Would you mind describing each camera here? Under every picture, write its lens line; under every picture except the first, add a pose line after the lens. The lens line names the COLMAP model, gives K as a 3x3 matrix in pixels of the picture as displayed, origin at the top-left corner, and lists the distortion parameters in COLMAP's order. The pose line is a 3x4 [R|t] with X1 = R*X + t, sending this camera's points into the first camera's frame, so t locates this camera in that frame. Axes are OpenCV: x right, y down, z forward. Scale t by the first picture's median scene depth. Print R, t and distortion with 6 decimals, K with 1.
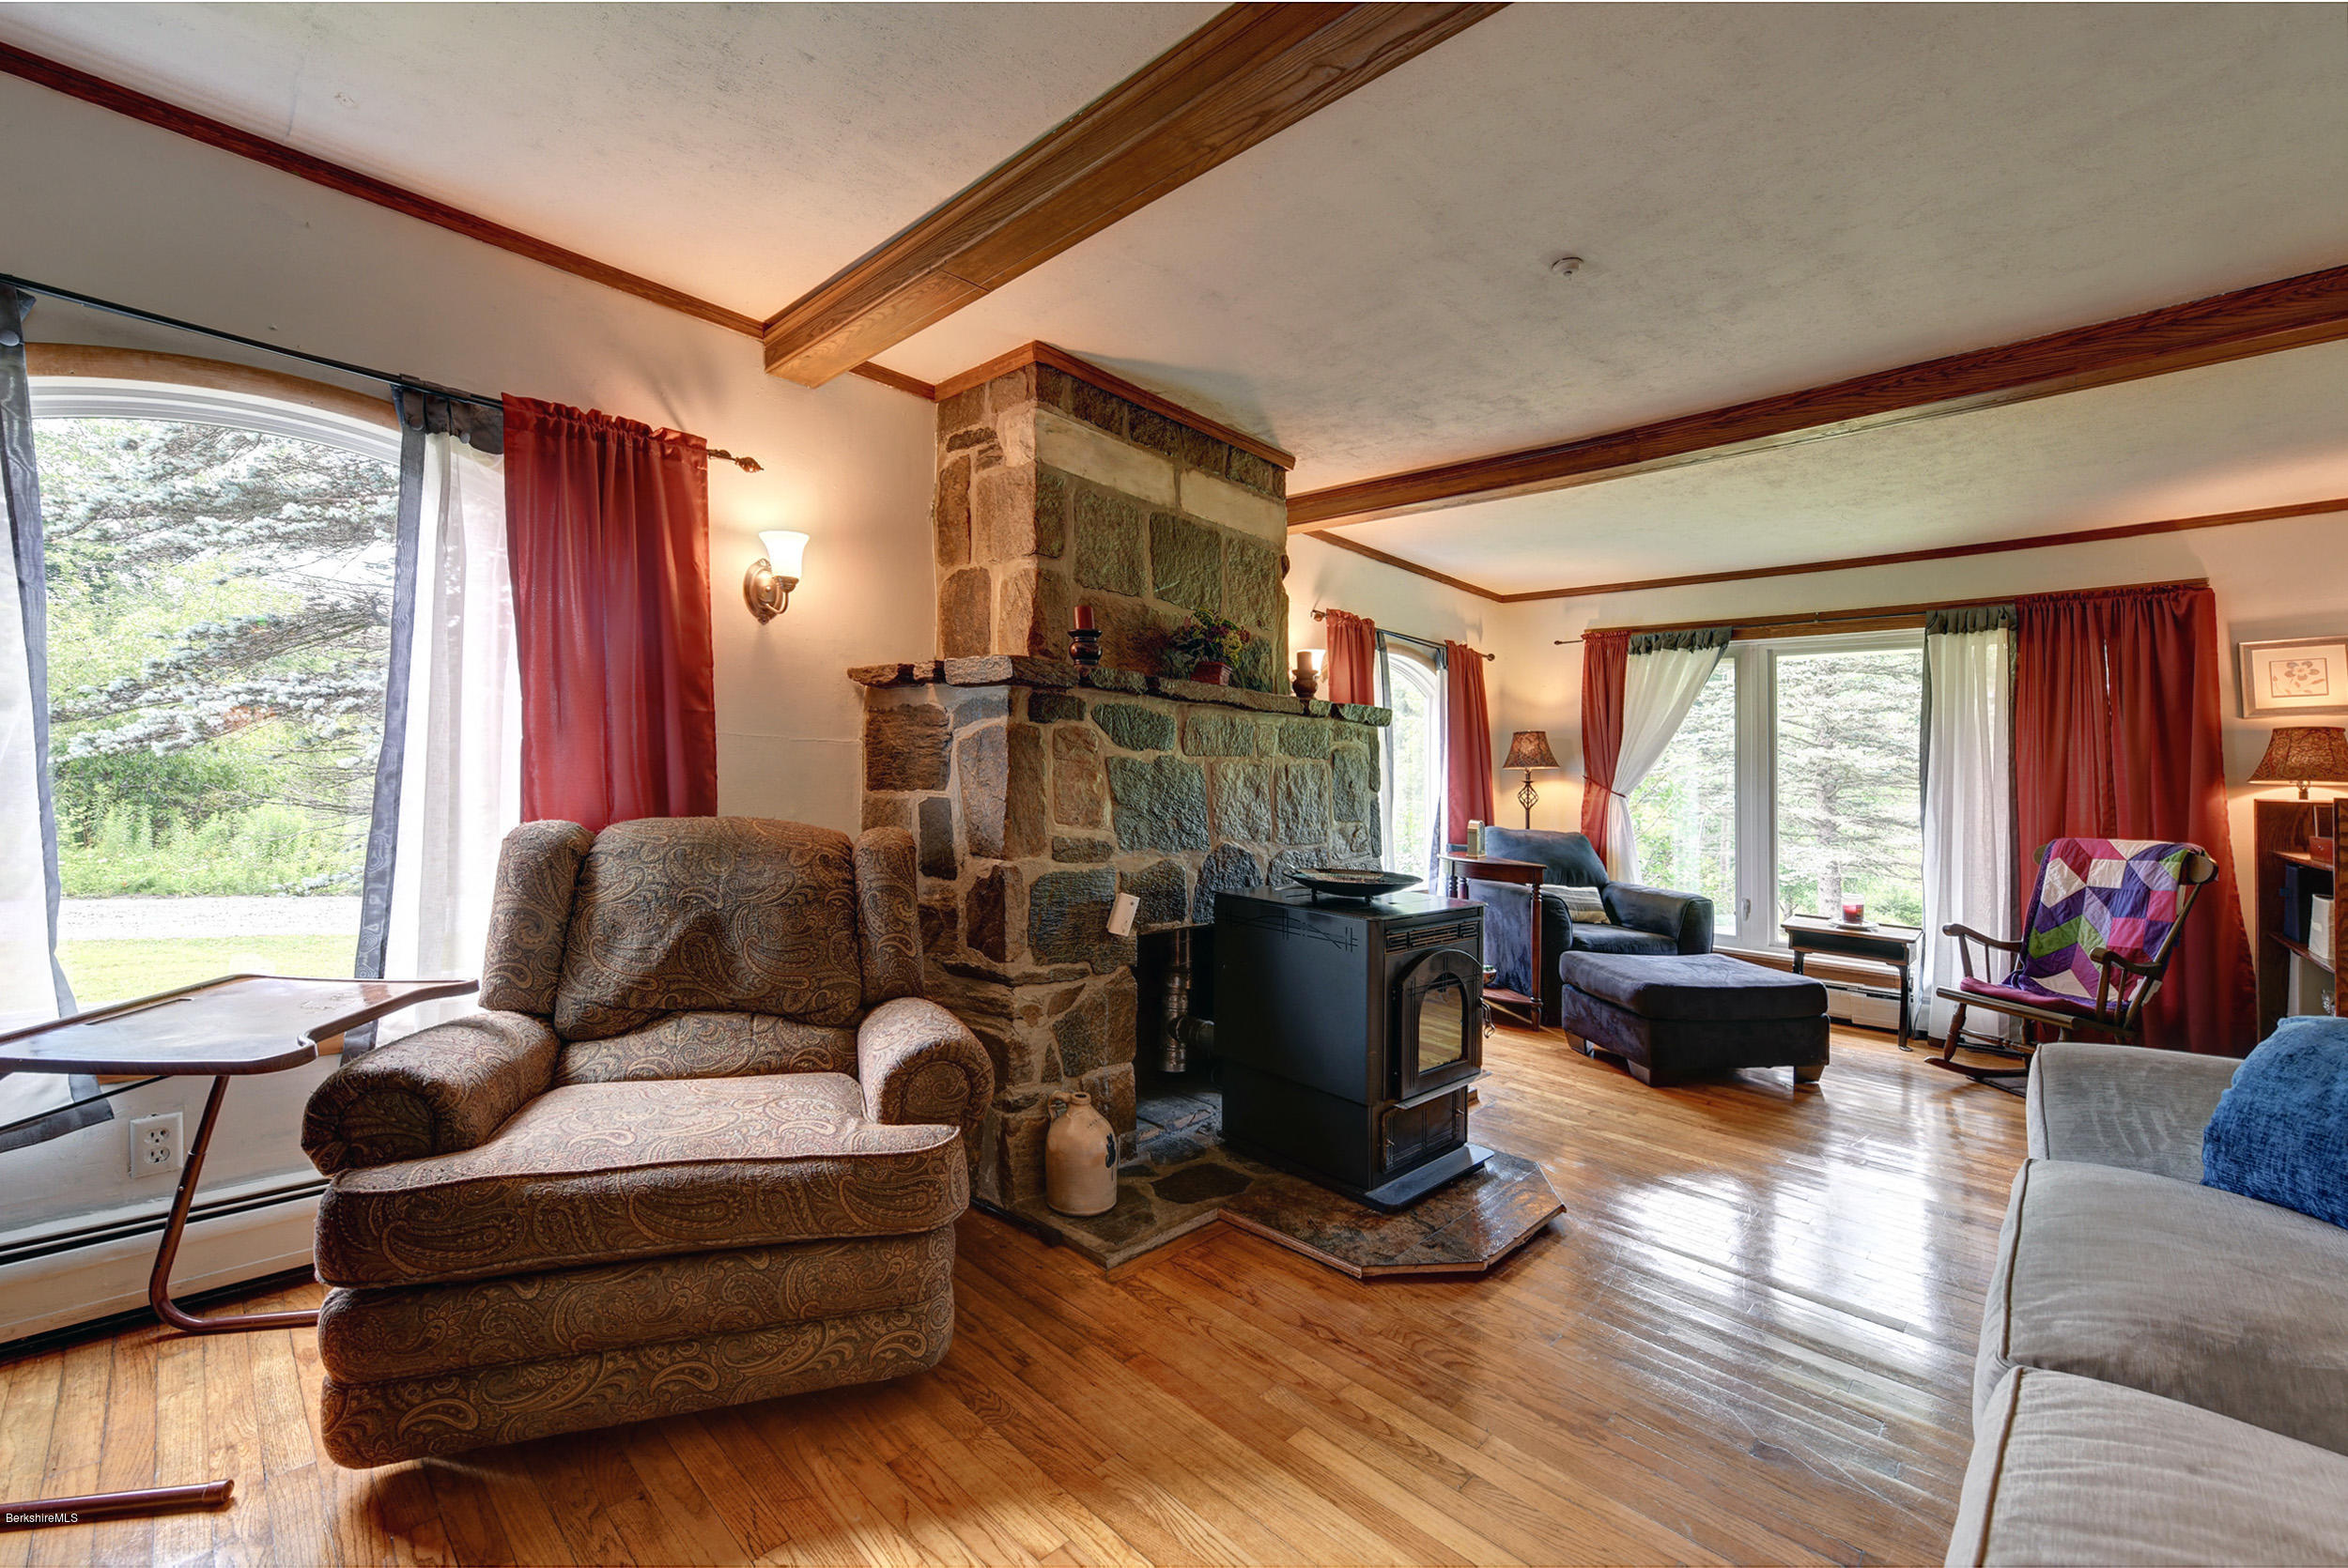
lens RADIAL K [[953.7, 0, 1171.4], [0, 953.7, 718.4], [0, 0, 1]] dist [0.000083, -0.000201]
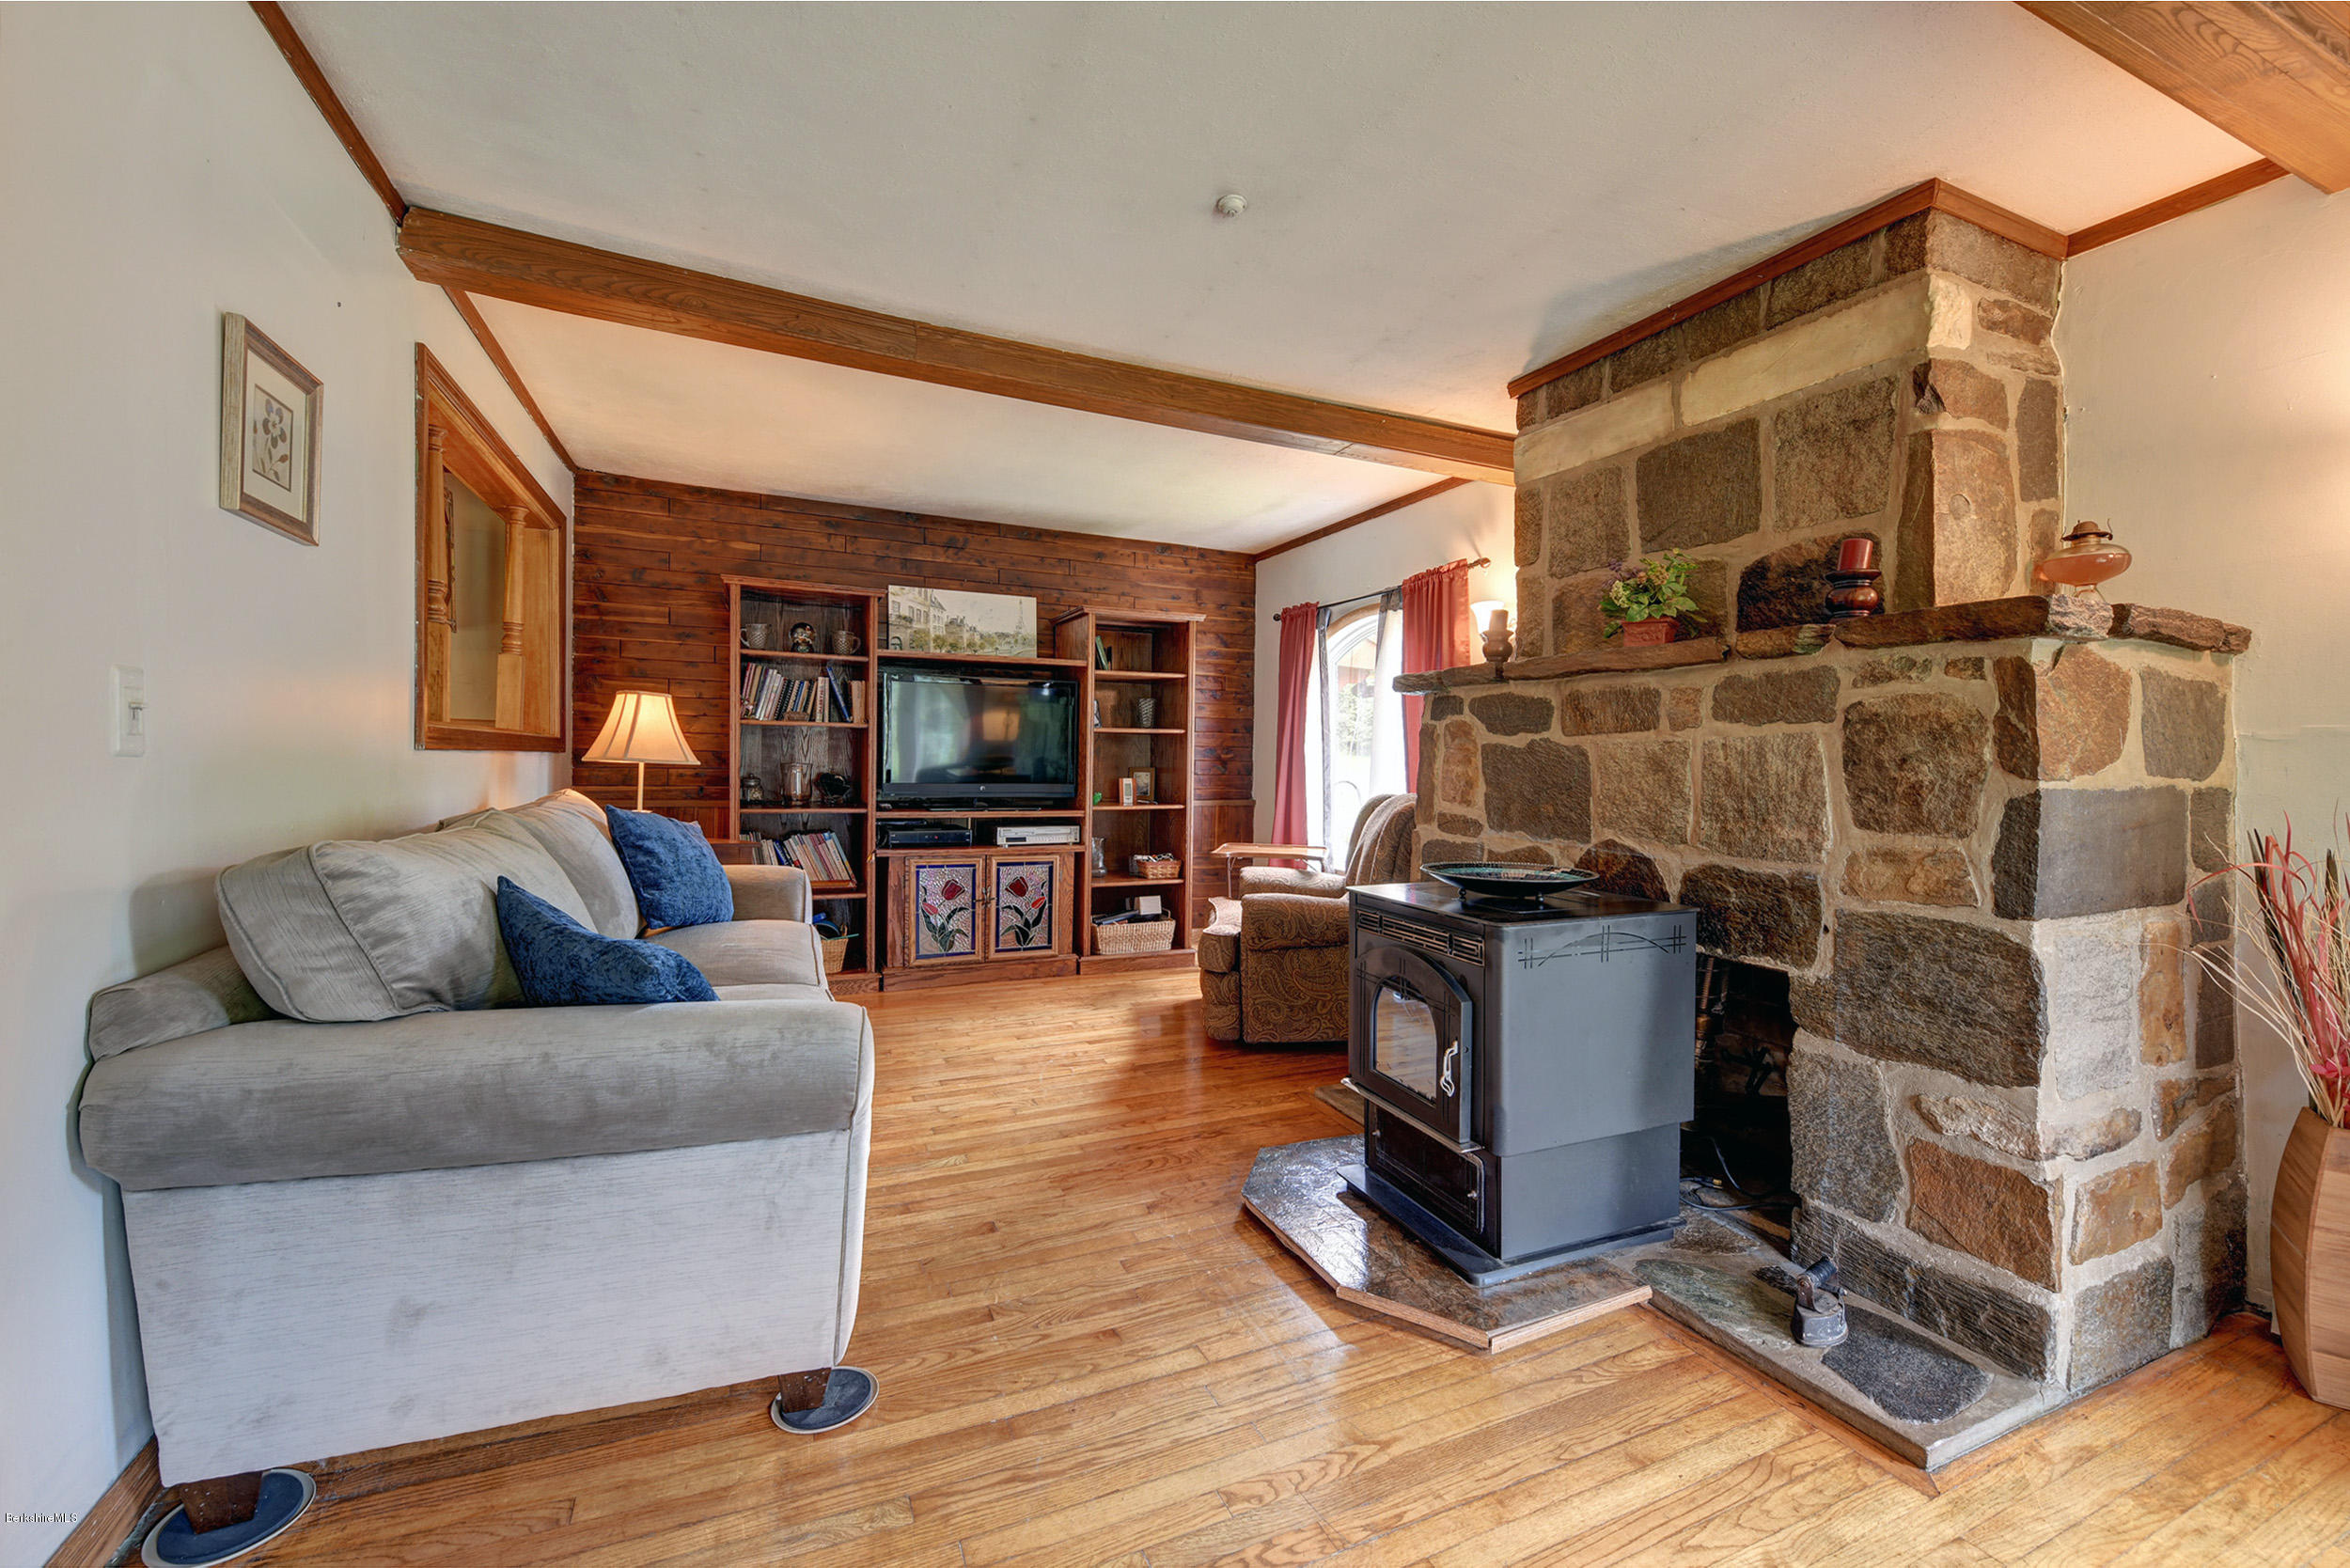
lens RADIAL K [[948.2, 0, 1177.7], [0, 948.2, 769.9], [0, 0, 1]] dist [0.000311, -0.000566]
pose [[-0.371332, -0.033810, -0.927884, 1.116879], [0.029110, 0.998422, -0.048030, 0.116403], [0.928044, -0.044846, -0.369762, 1.104291]]
